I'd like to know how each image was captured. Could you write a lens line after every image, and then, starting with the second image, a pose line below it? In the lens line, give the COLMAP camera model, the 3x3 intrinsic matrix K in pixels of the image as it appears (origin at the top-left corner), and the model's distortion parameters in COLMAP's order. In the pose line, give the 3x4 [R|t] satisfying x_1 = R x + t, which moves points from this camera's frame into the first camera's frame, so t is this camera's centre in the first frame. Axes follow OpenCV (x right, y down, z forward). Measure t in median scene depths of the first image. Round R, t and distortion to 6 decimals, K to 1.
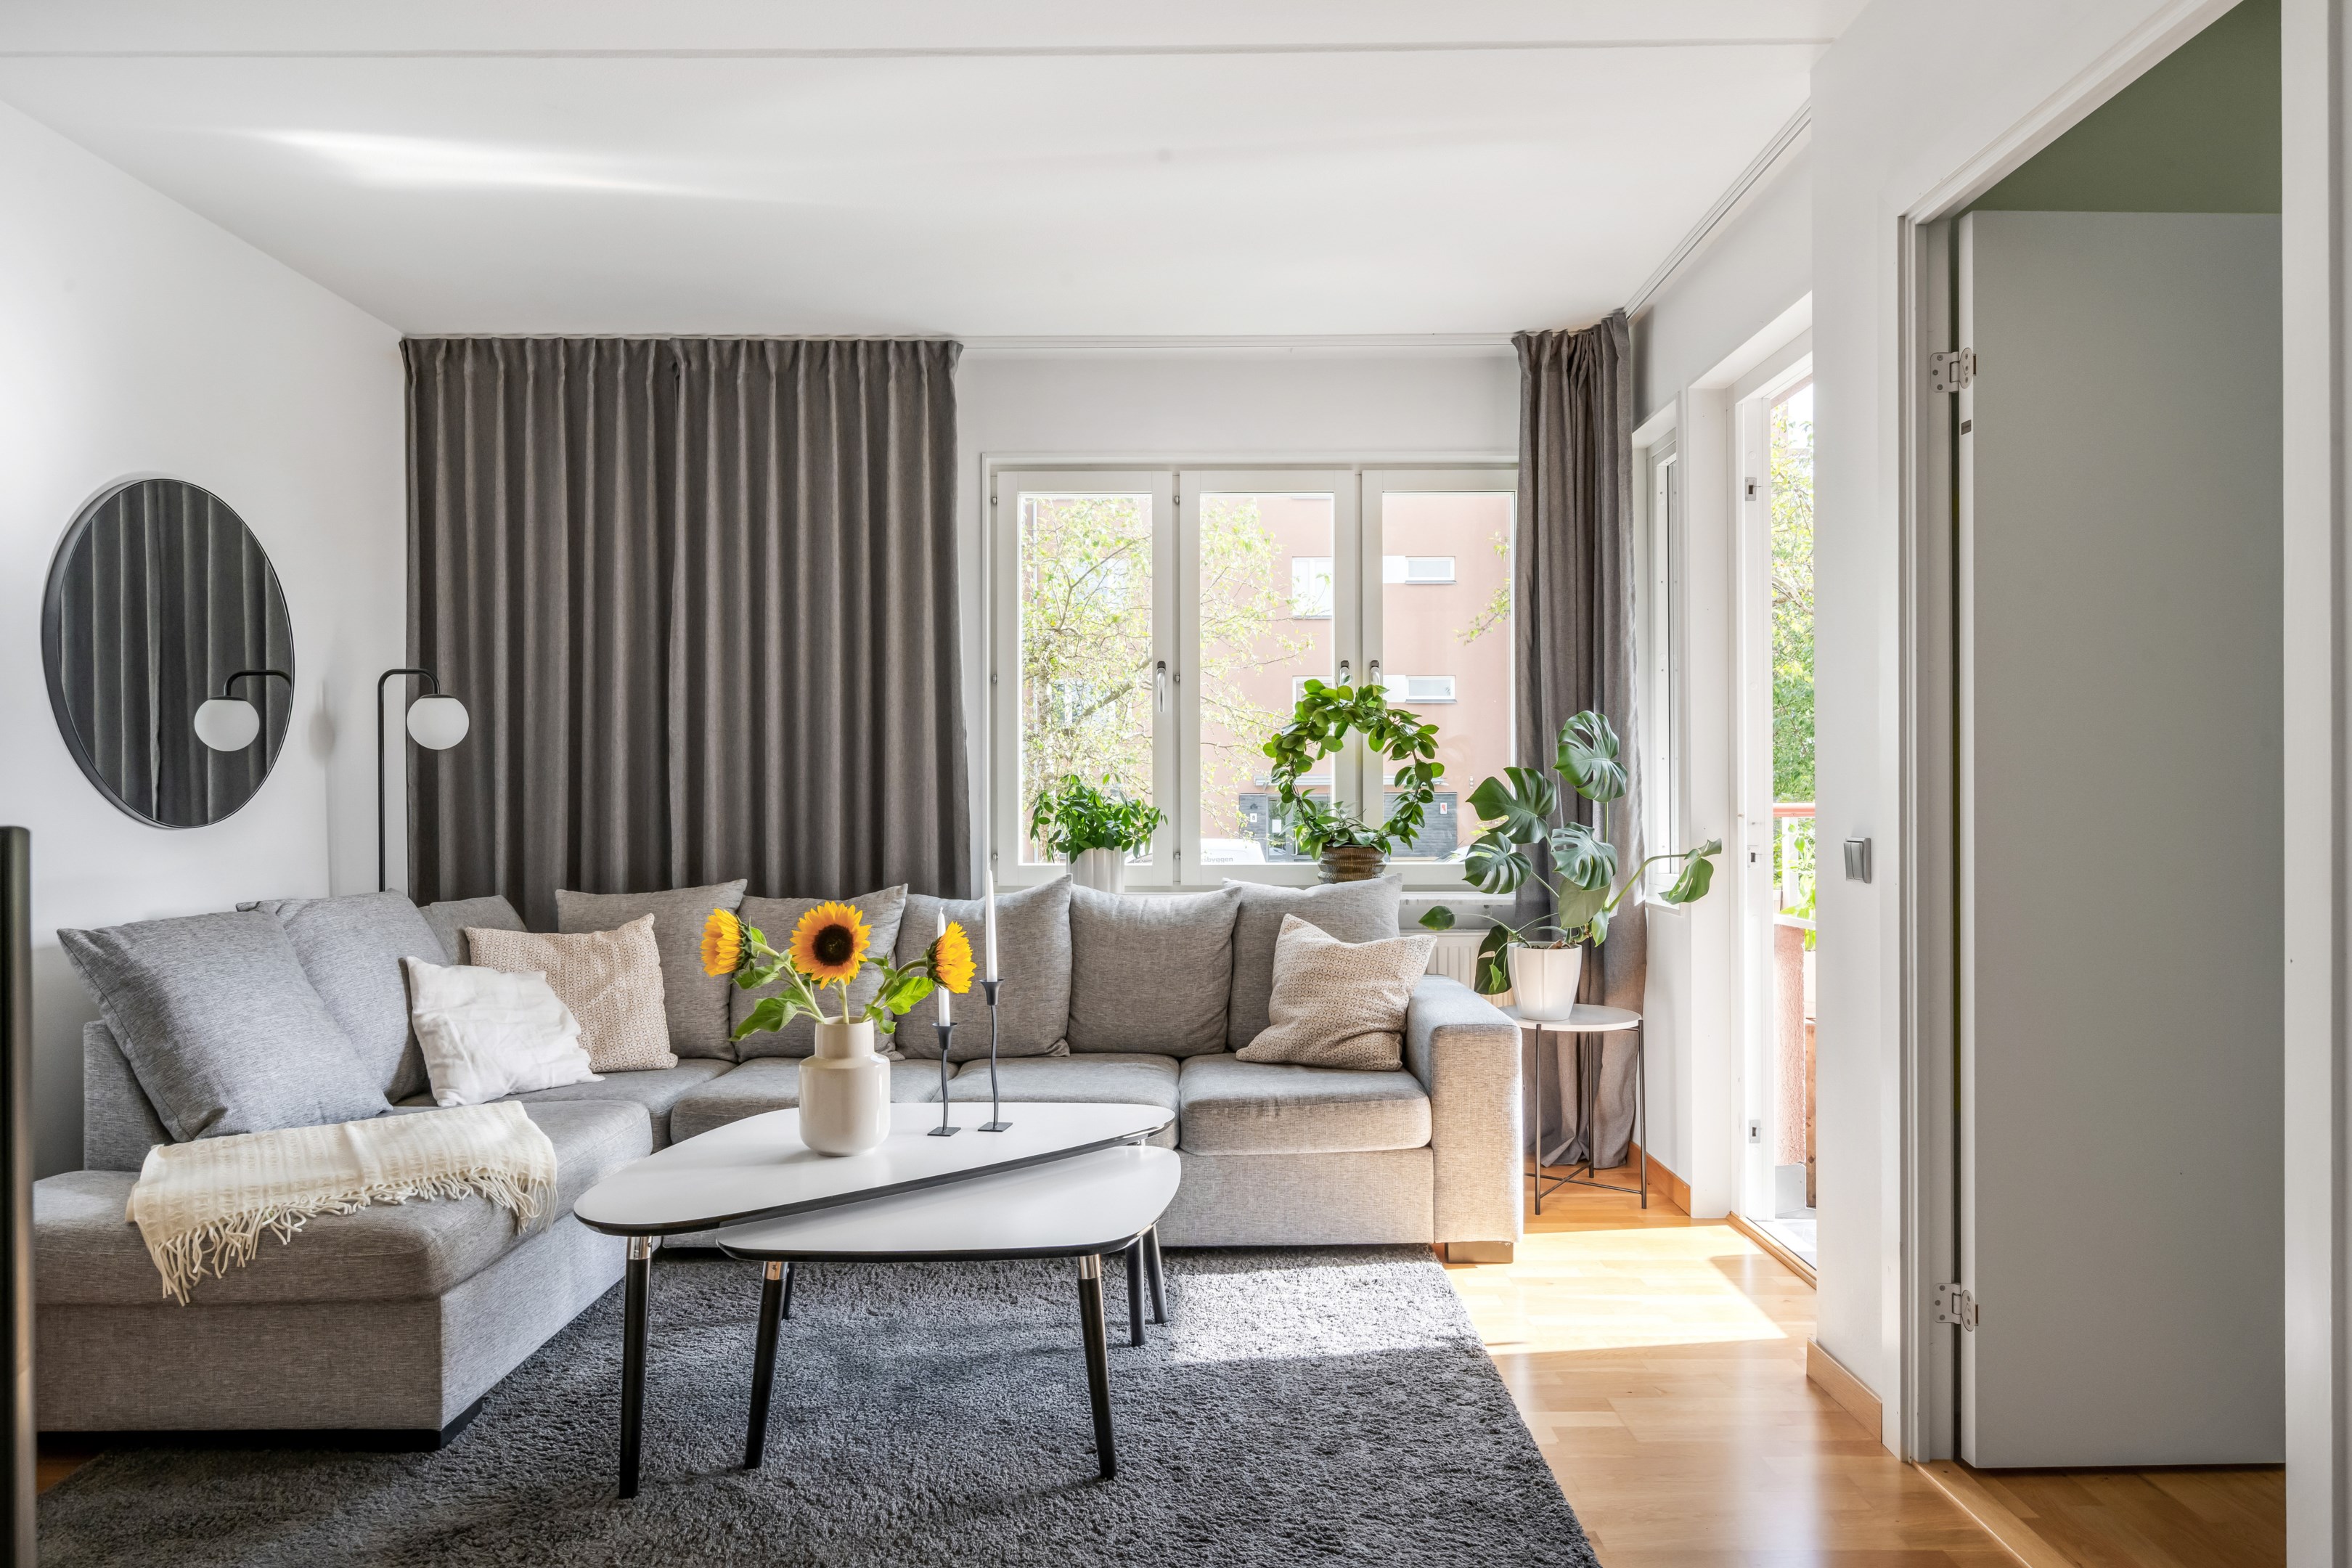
lens RADIAL K [[1446.3, 0, 1176.0], [0, 1446.3, 784.0], [0, 0, 1]] dist [0.001355, 0.006264]
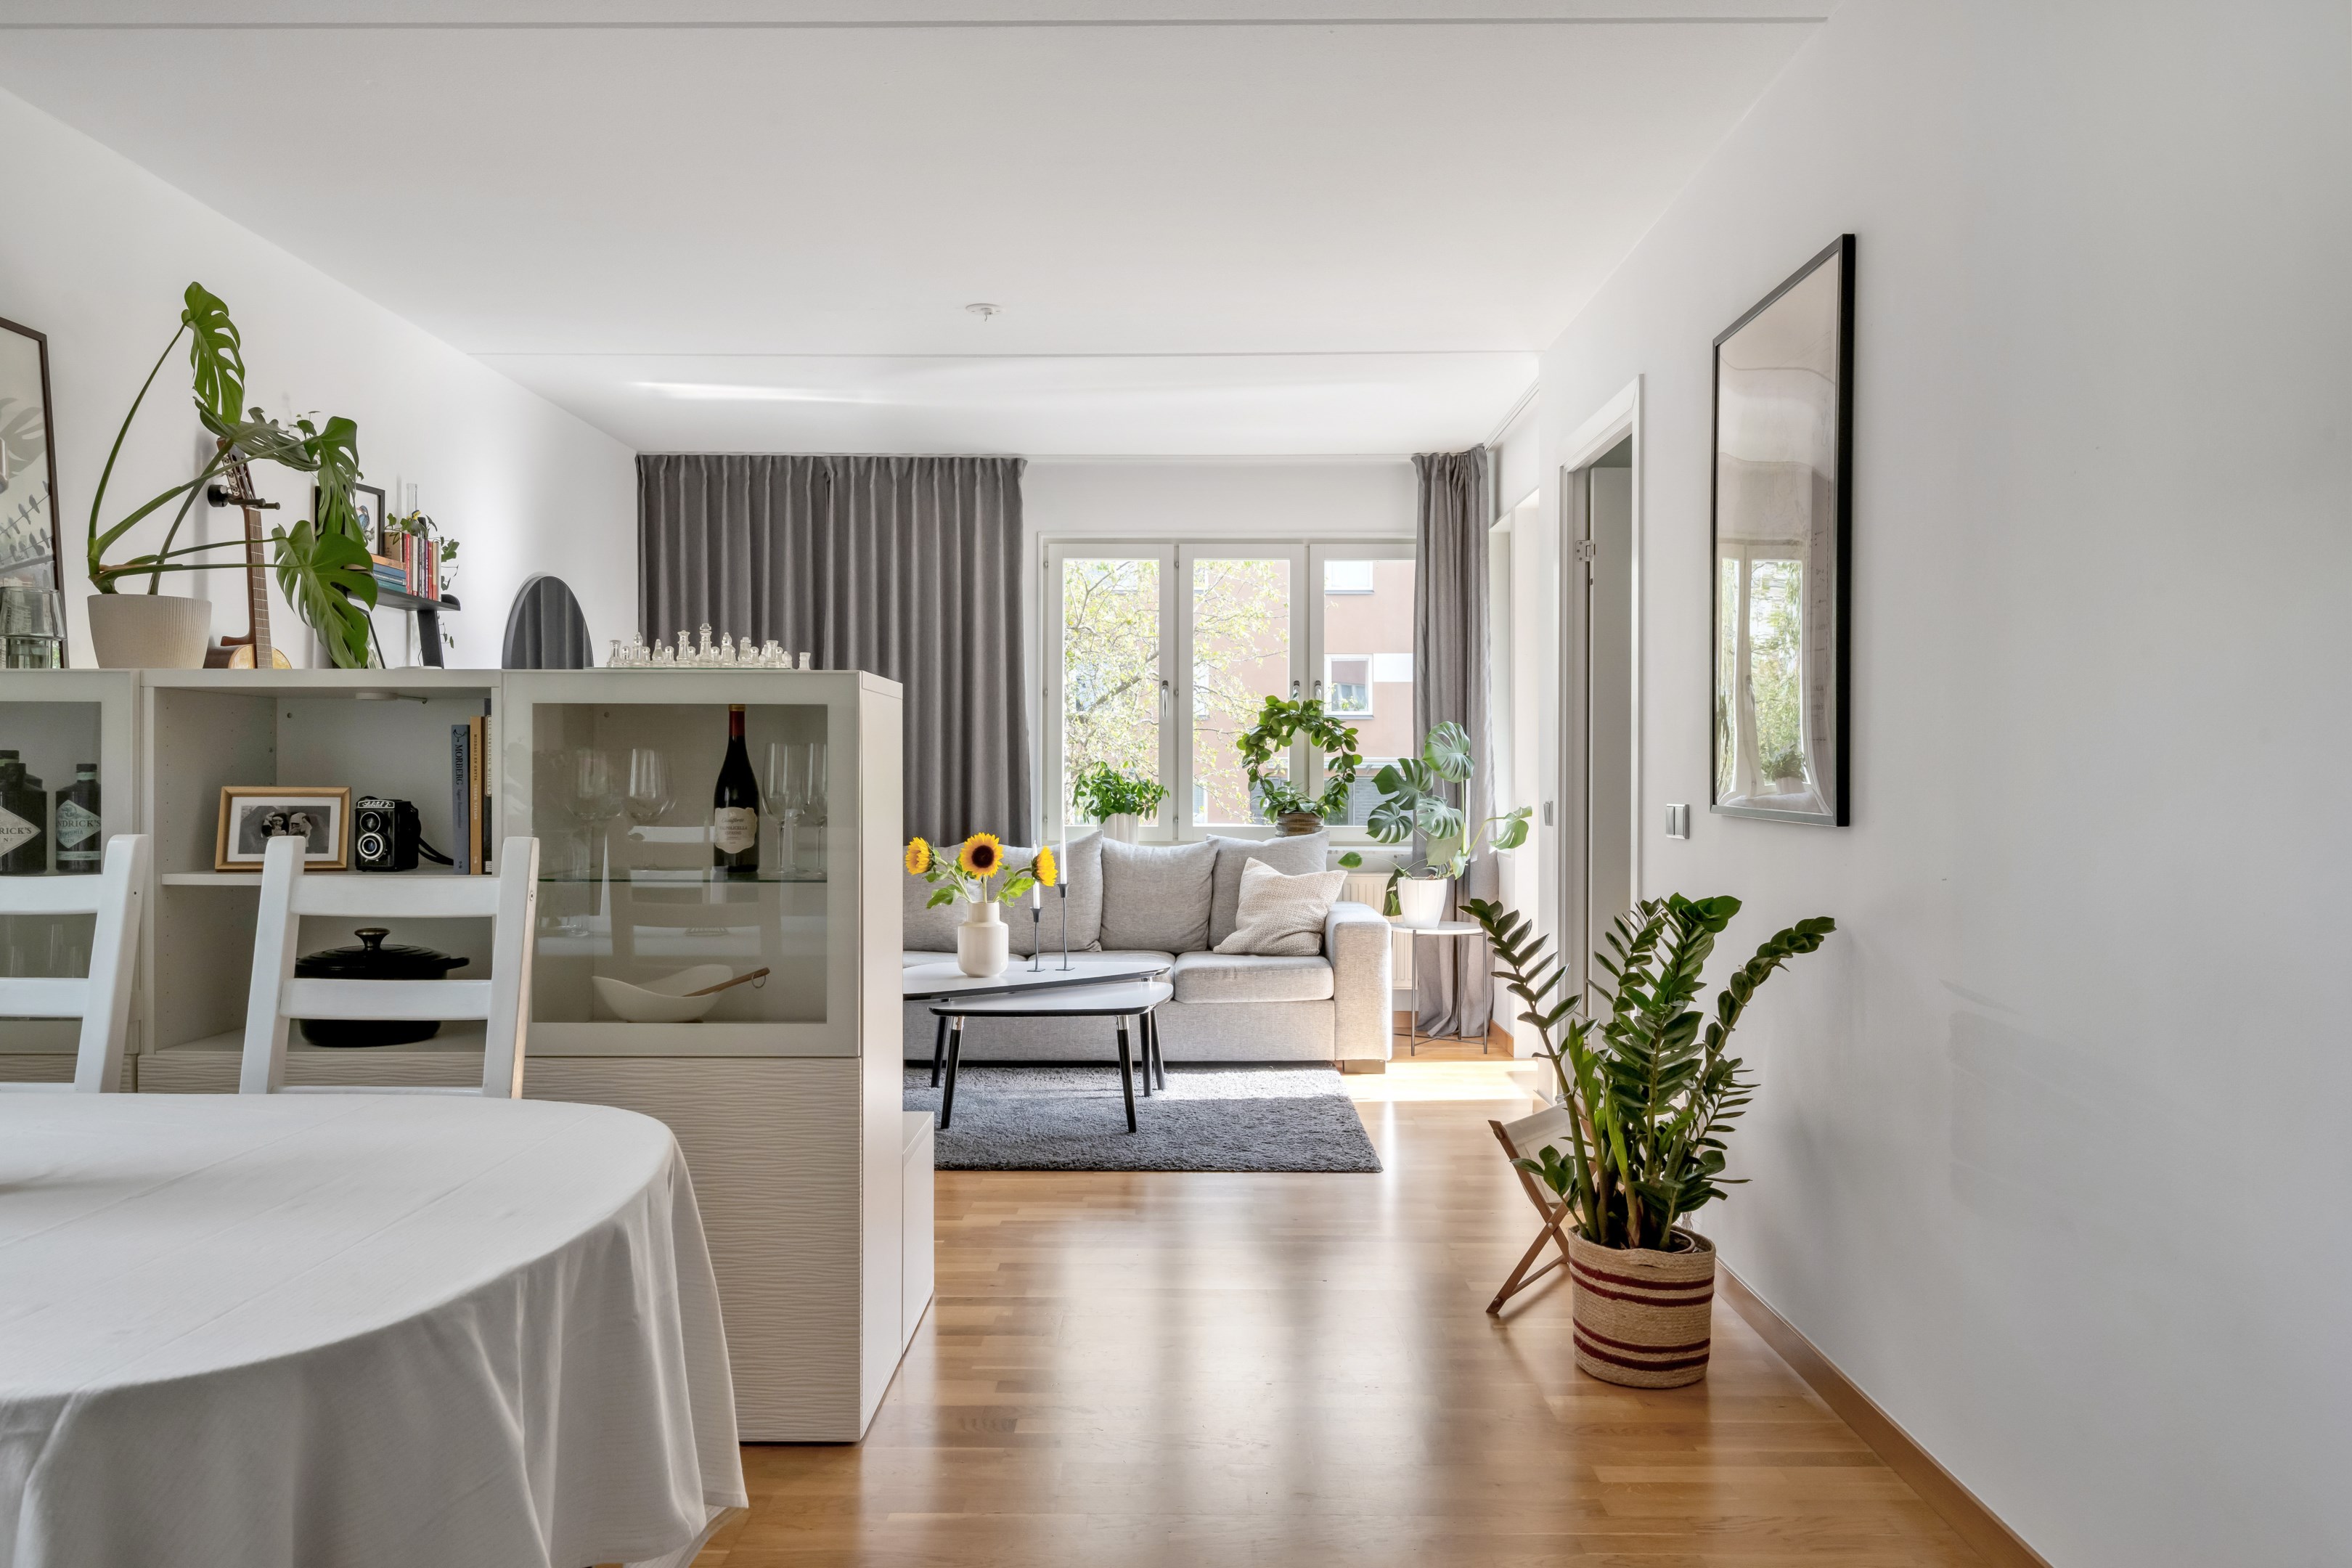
lens RADIAL K [[1670.1, 0, 1176.0], [0, 1670.1, 784.0], [0, 0, 1]] dist [0.001398, 0.002466]
pose [[0.999965, 0.005173, -0.006587, 0.012223], [-0.005103, 0.999929, 0.010738, -0.002391], [0.006642, -0.010704, 0.999921, -0.656363]]
